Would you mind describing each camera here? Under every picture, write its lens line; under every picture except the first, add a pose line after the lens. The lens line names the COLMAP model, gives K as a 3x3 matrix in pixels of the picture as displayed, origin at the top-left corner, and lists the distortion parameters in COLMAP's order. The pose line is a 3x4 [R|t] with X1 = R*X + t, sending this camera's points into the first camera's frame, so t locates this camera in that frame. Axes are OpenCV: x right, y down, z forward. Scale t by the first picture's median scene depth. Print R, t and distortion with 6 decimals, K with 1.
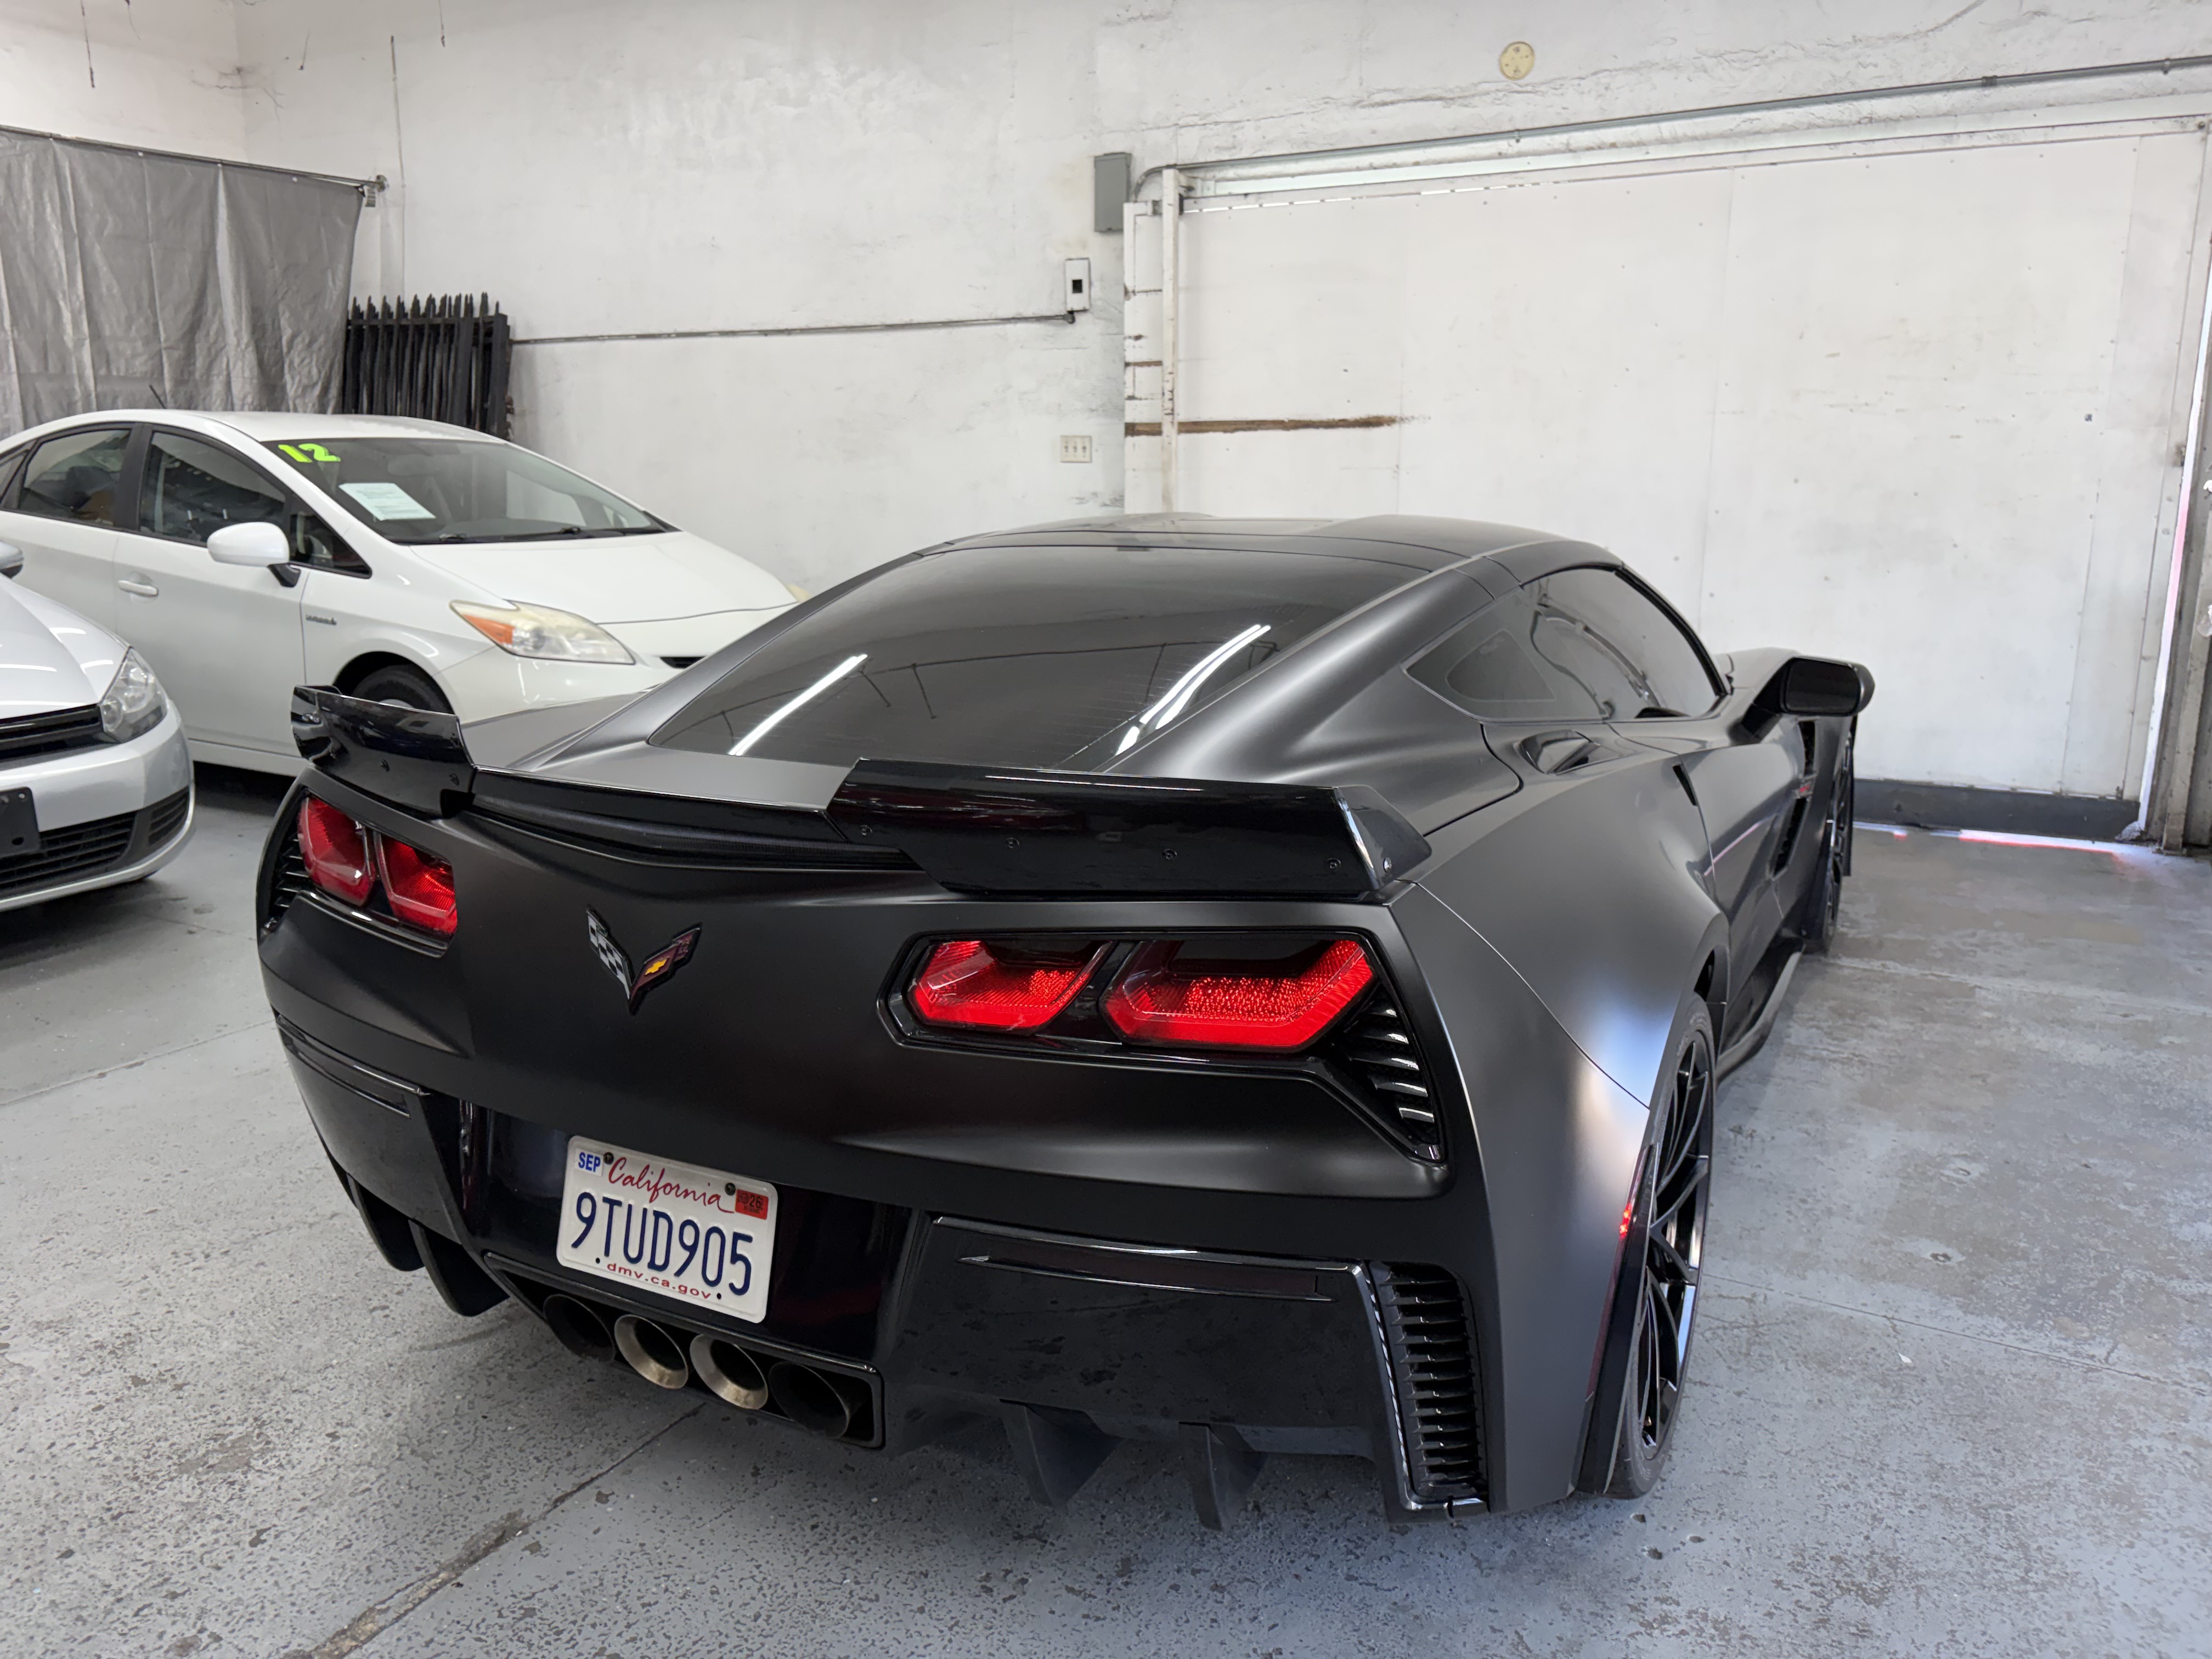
lens RADIAL K [[1670.8, 0, 1091.2], [0, 1670.8, 826.2], [0, 0, 1]] dist [0.046351, -0.047895]
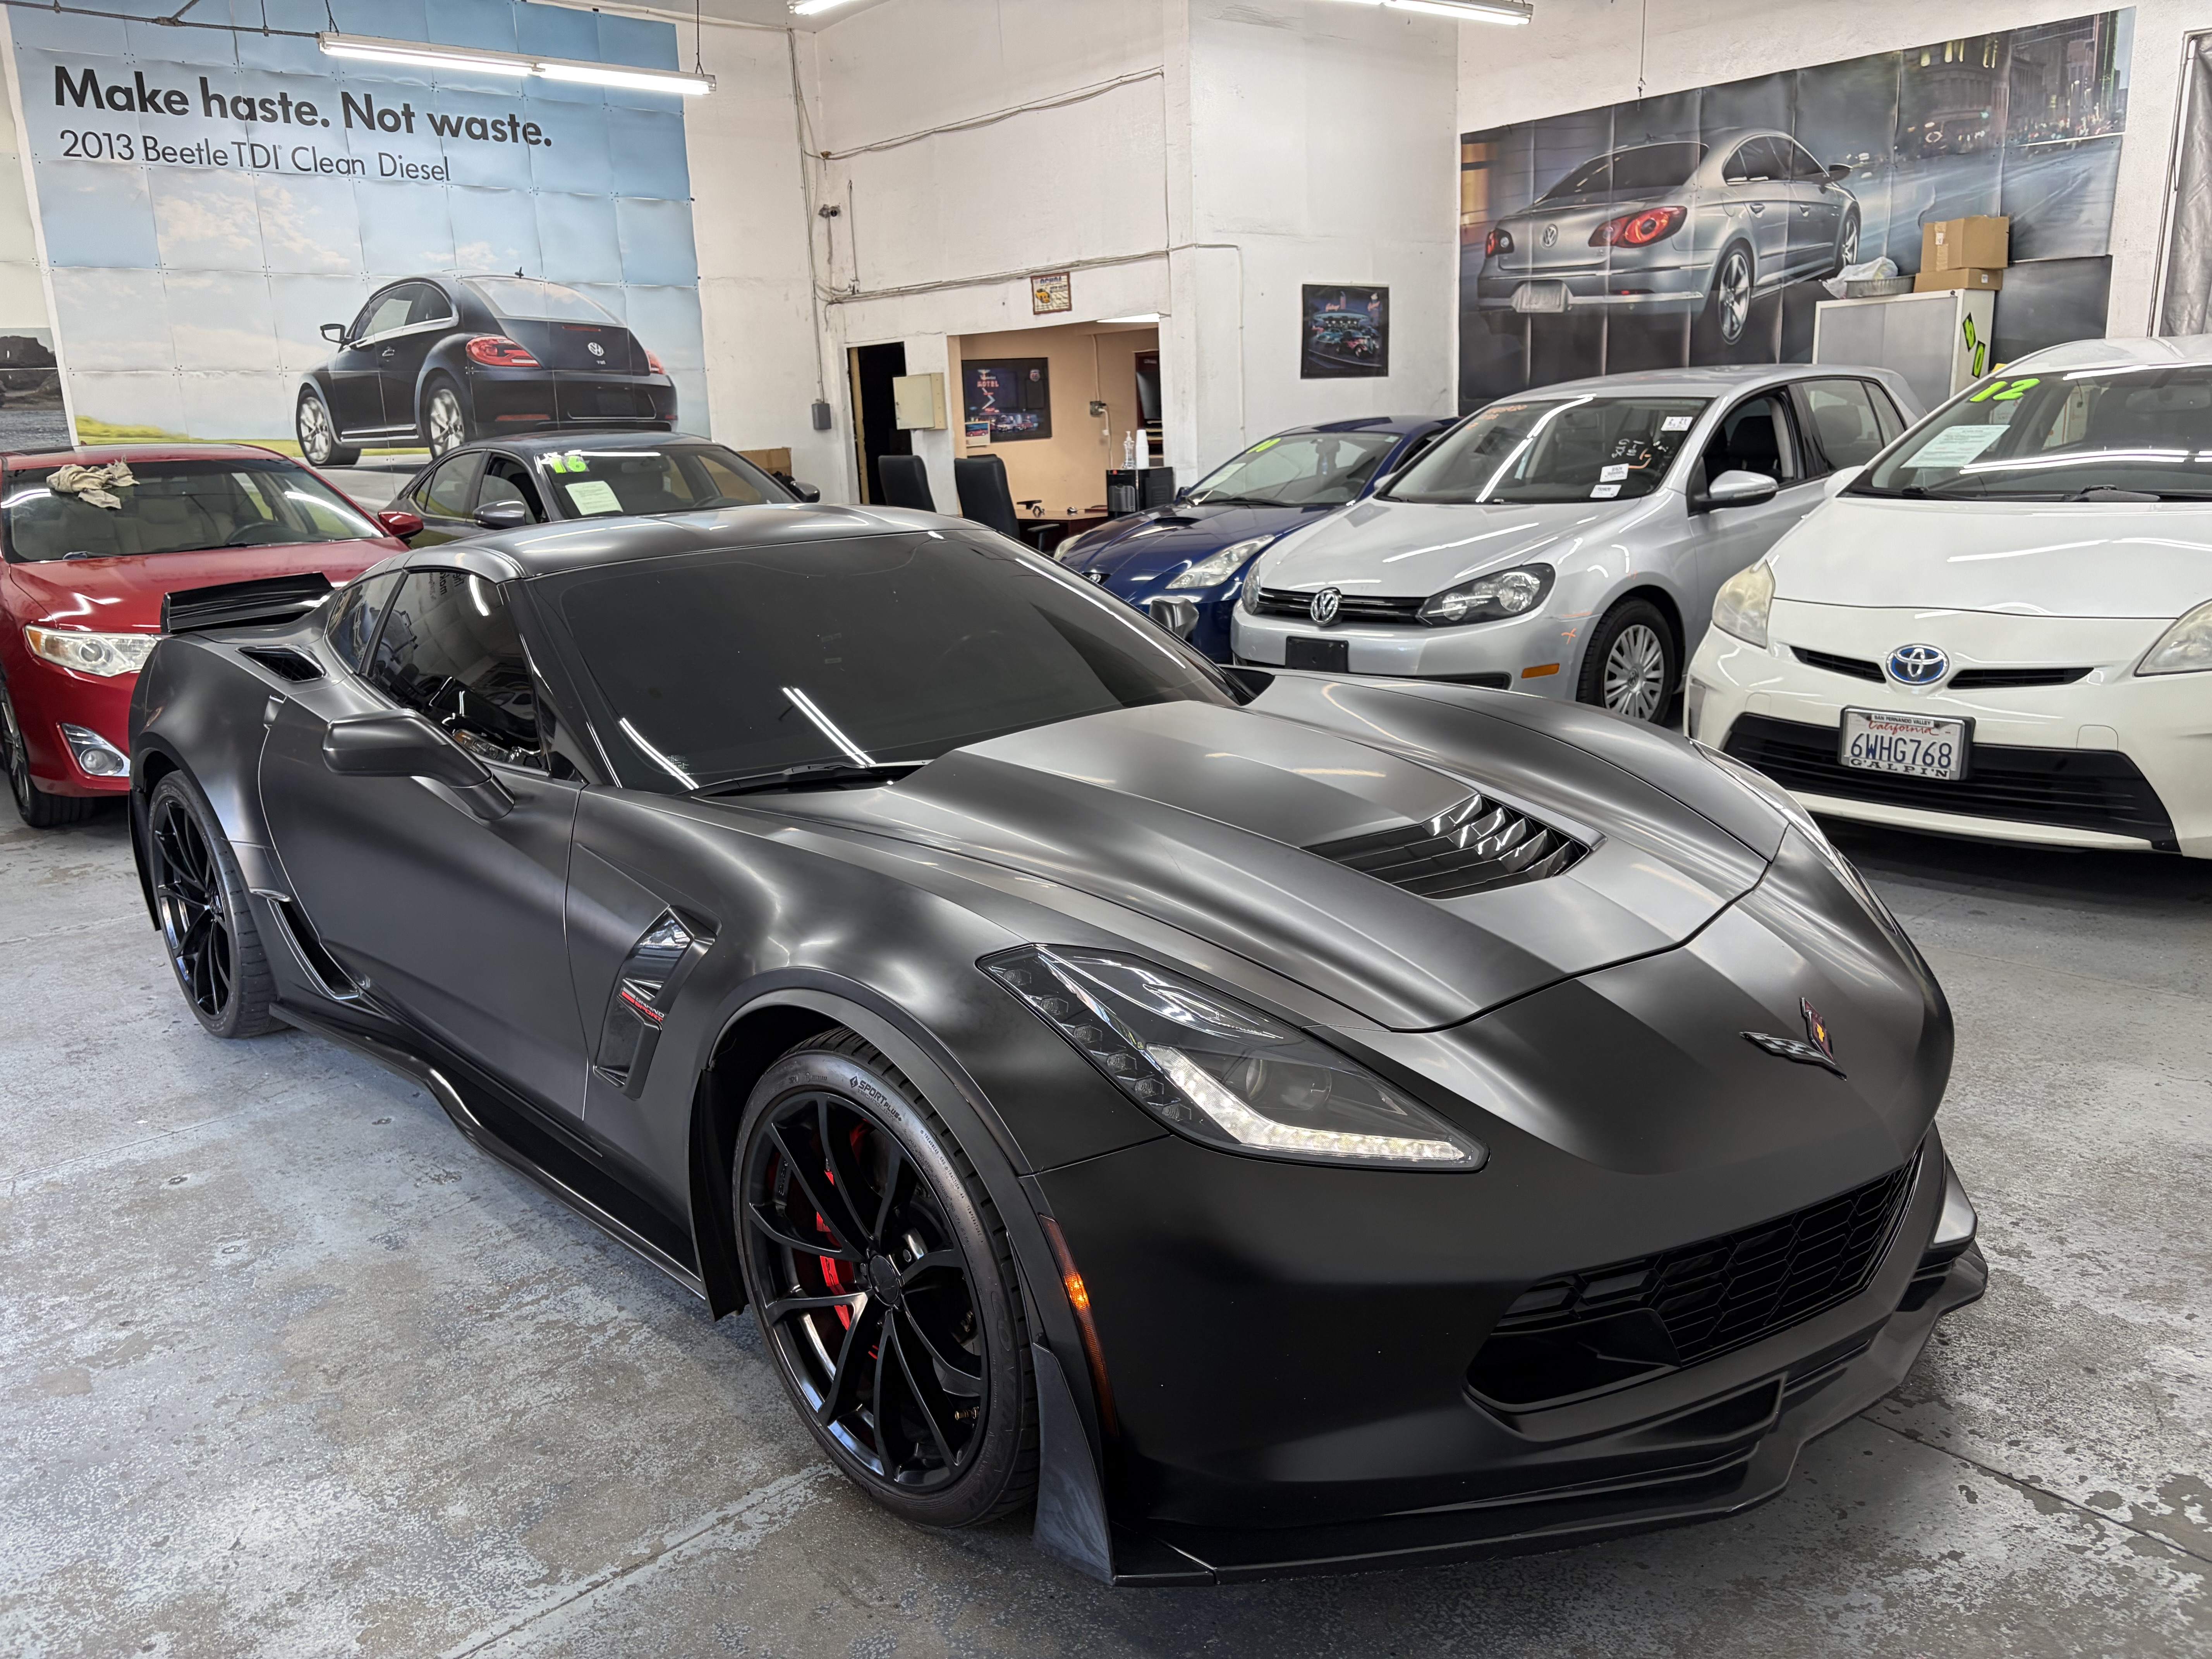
lens RADIAL K [[1670.8, 0, 1099.3], [0, 1670.8, 831.8], [0, 0, 1]] dist [0.046351, -0.047895]
pose [[-0.316673, 0.243350, -0.916787, 0.595339], [-0.163479, 0.938065, 0.305466, -0.195871], [0.934341, 0.246608, -0.257277, 0.831803]]
